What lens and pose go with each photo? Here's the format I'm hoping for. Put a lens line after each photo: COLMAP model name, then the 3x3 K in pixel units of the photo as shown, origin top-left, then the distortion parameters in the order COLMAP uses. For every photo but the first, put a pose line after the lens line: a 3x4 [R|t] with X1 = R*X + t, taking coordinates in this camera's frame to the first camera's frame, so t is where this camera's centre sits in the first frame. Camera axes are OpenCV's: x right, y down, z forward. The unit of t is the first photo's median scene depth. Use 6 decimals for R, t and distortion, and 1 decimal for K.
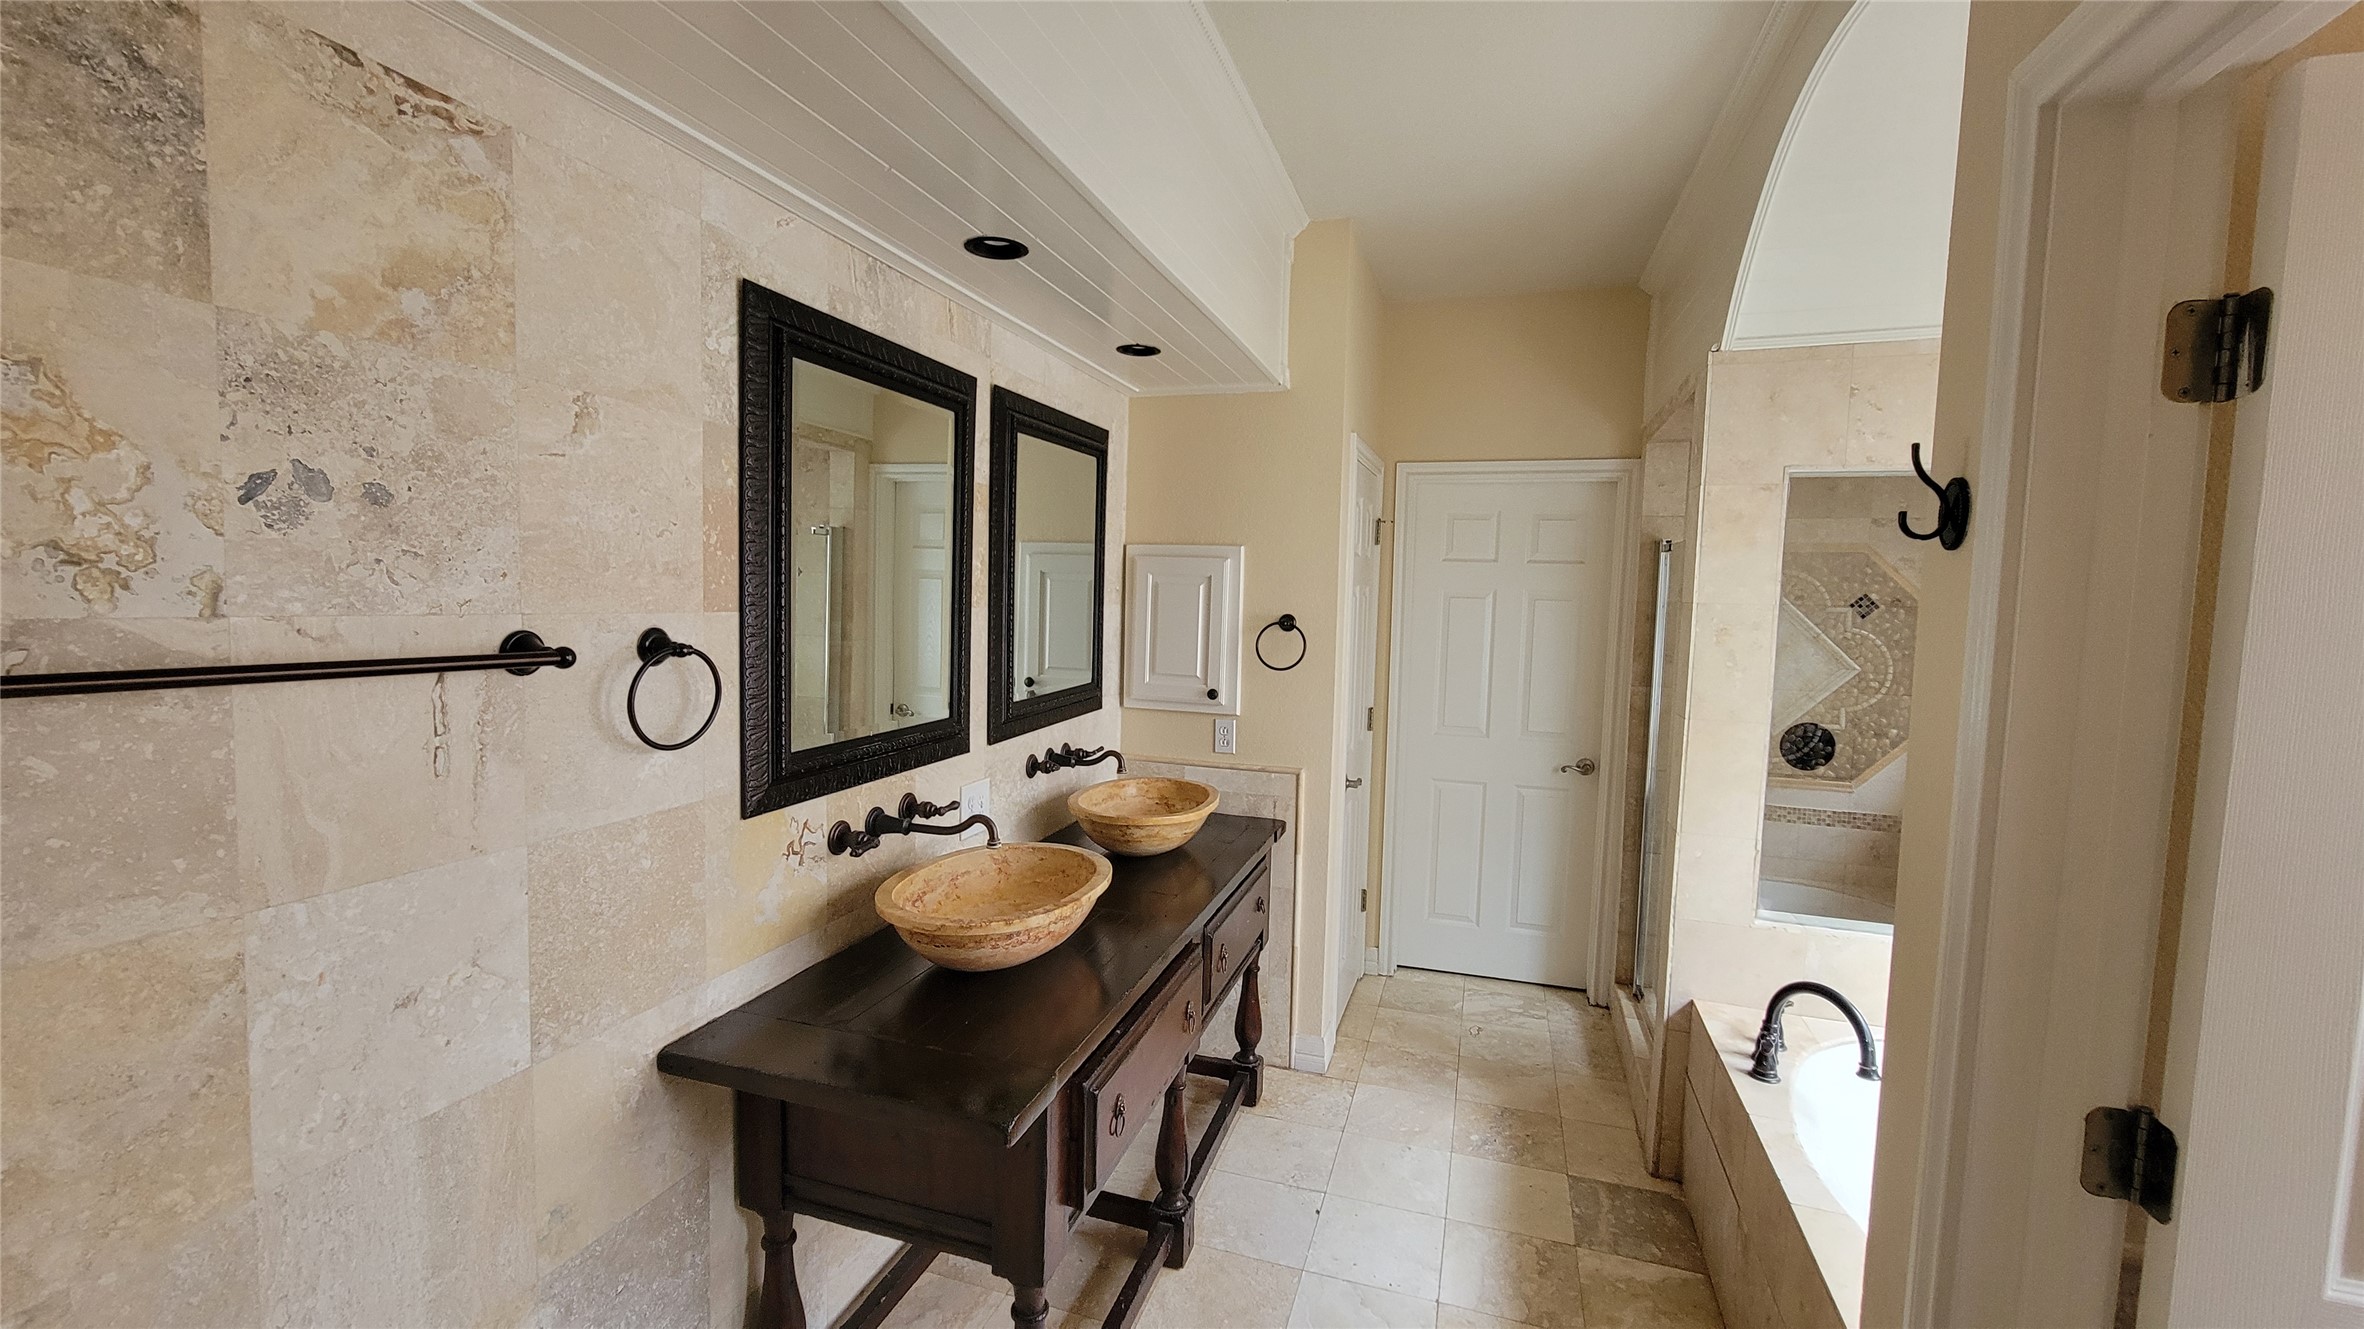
lens RADIAL K [[958.6, 0, 1169.5], [0, 958.6, 662.7], [0, 0, 1]] dist [-0.002015, 0.001935]
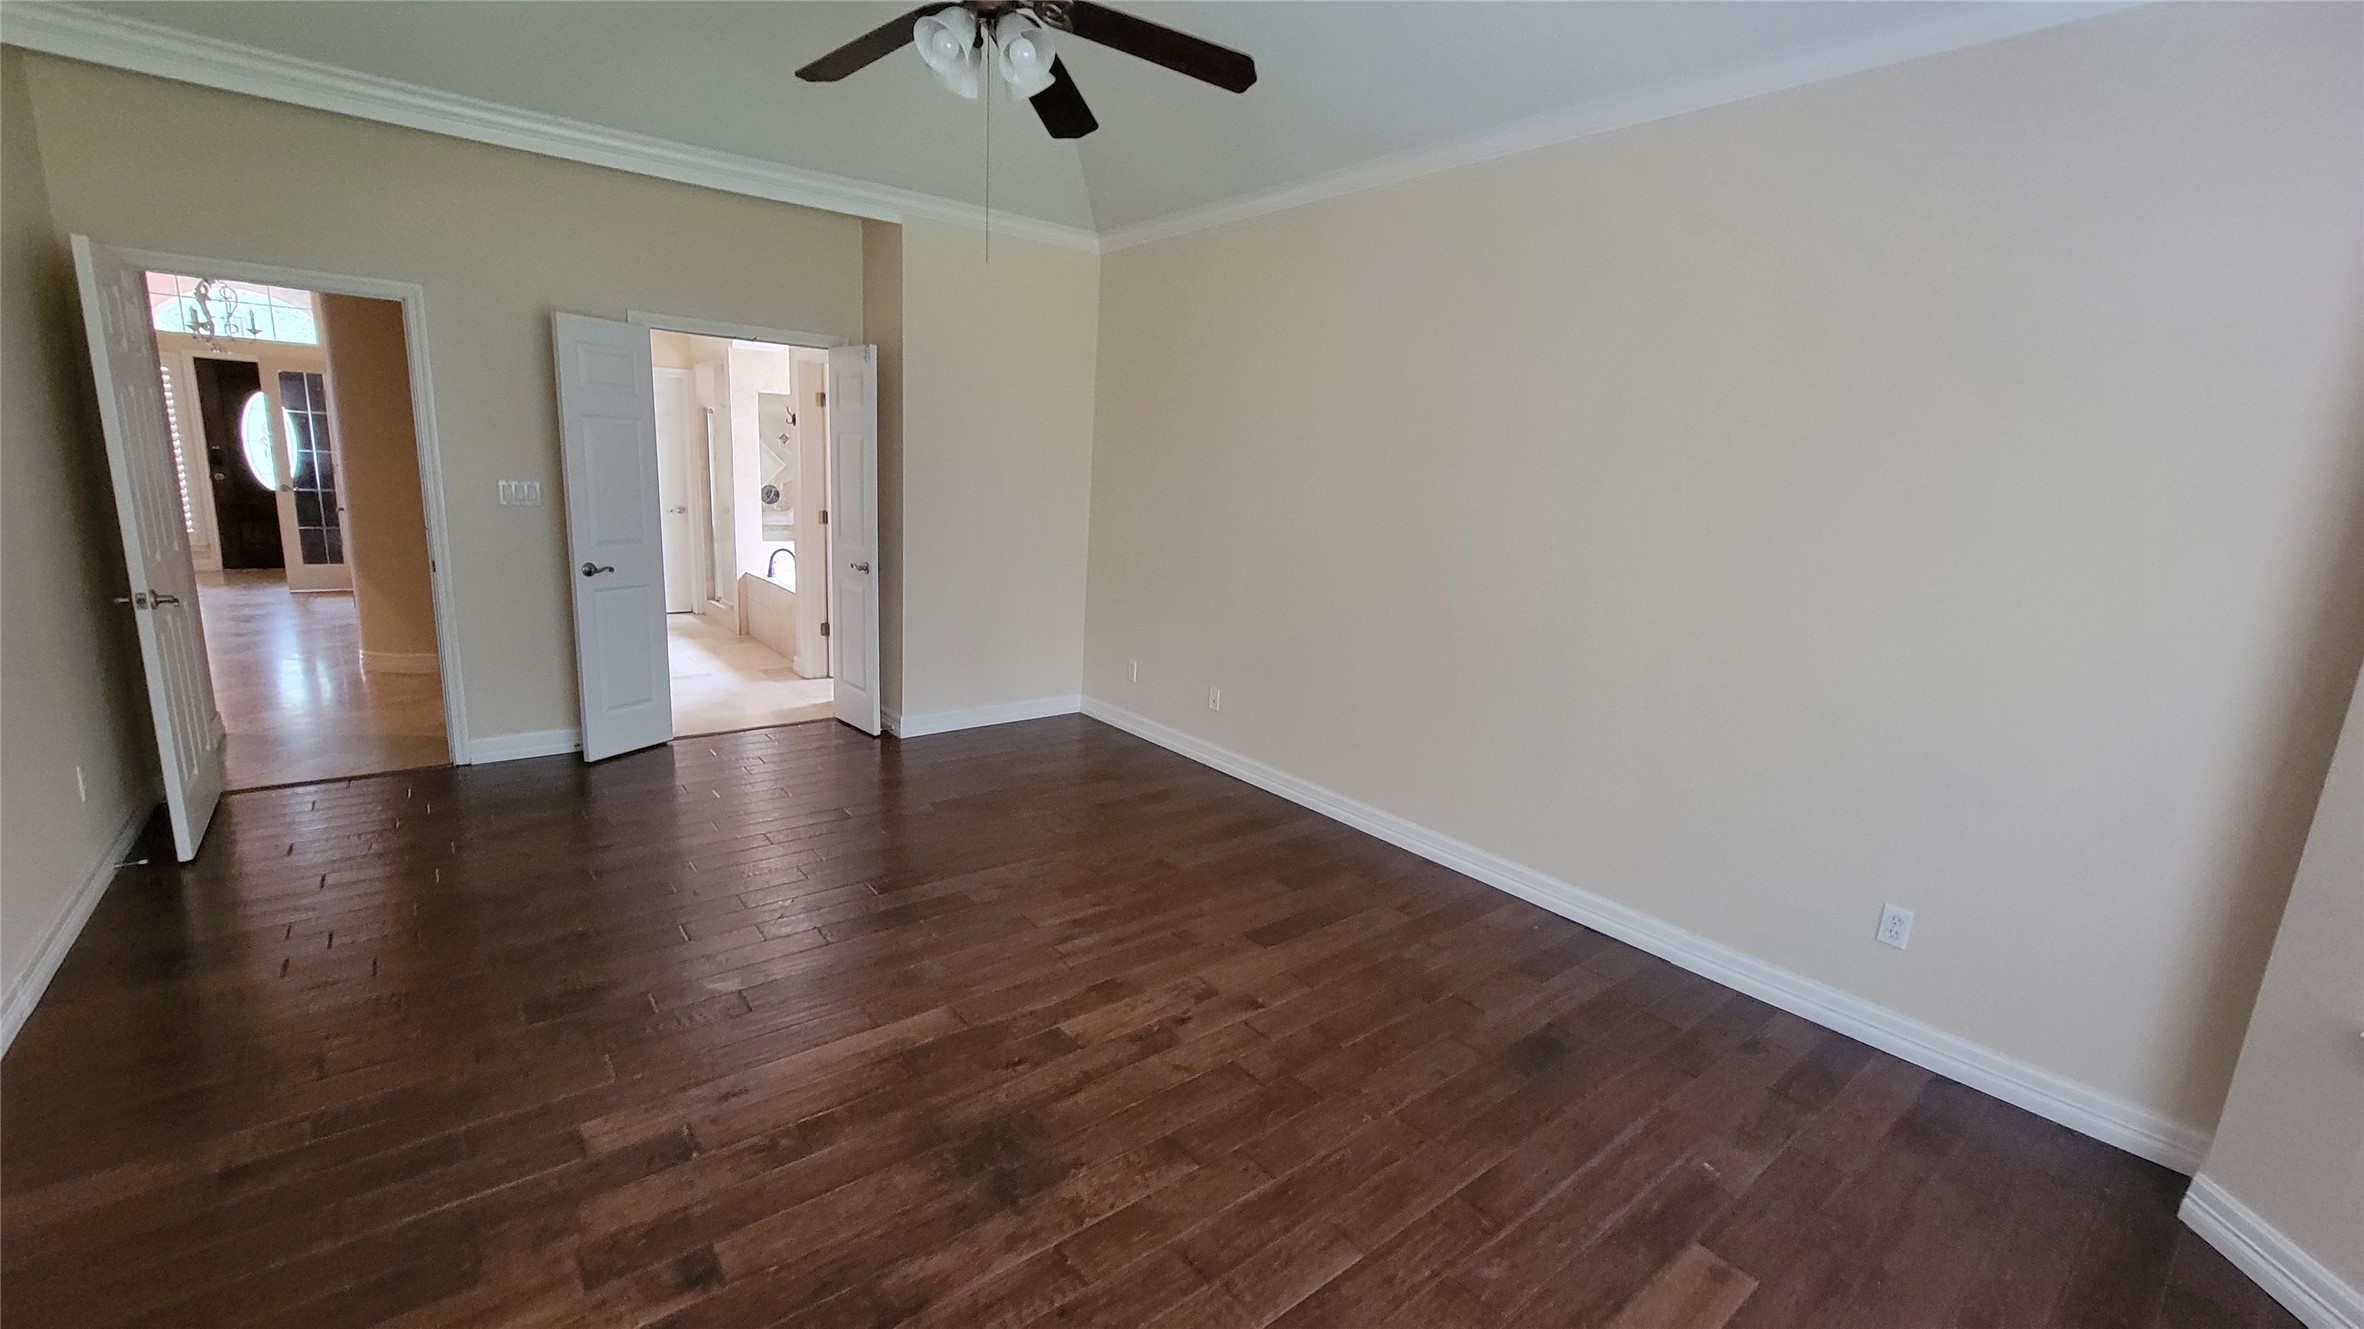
lens RADIAL K [[958.6, 0, 1180.0], [0, 958.6, 667.8], [0, 0, 1]] dist [-0.002015, 0.001935]
pose [[0.537465, -0.169744, 0.826026, -1.897856], [0.024256, 0.982238, 0.186063, 0.188955], [-0.842937, -0.079966, 0.532036, -2.668431]]
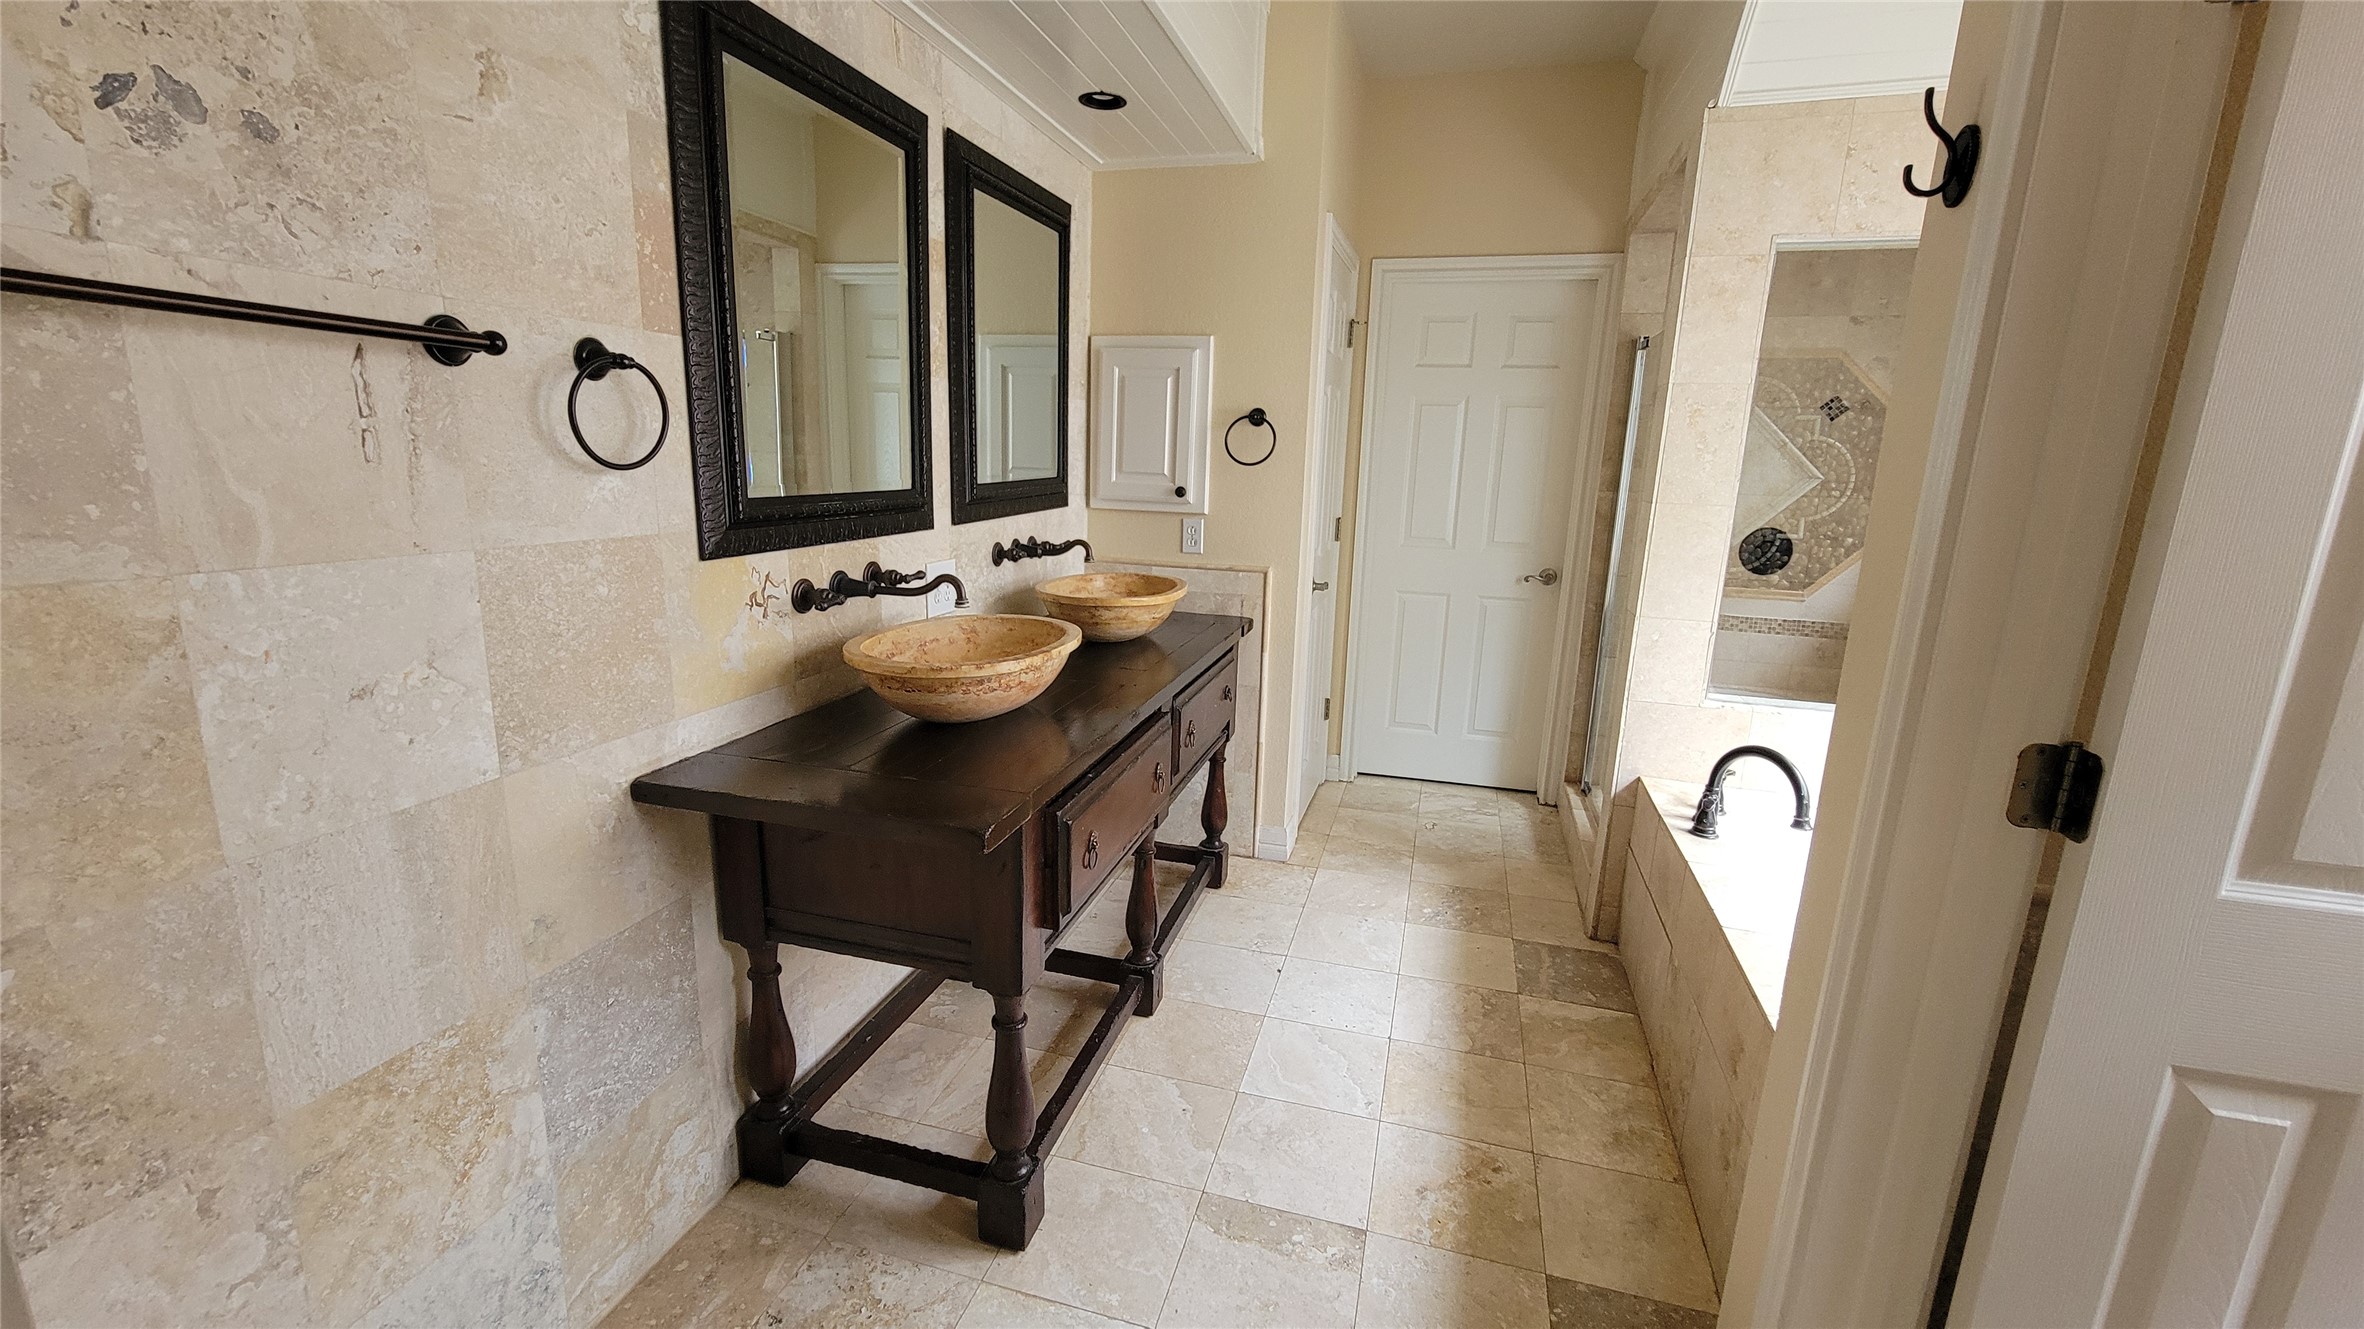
lens RADIAL K [[958.6, 0, 1167.9], [0, 958.6, 660.7], [0, 0, 1]] dist [-0.002015, 0.001935]
pose [[0.999362, -0.004369, 0.035449, -0.006413], [-0.000703, 0.989890, 0.141838, 0.120332], [-0.035710, -0.141772, 0.989255, 0.005913]]
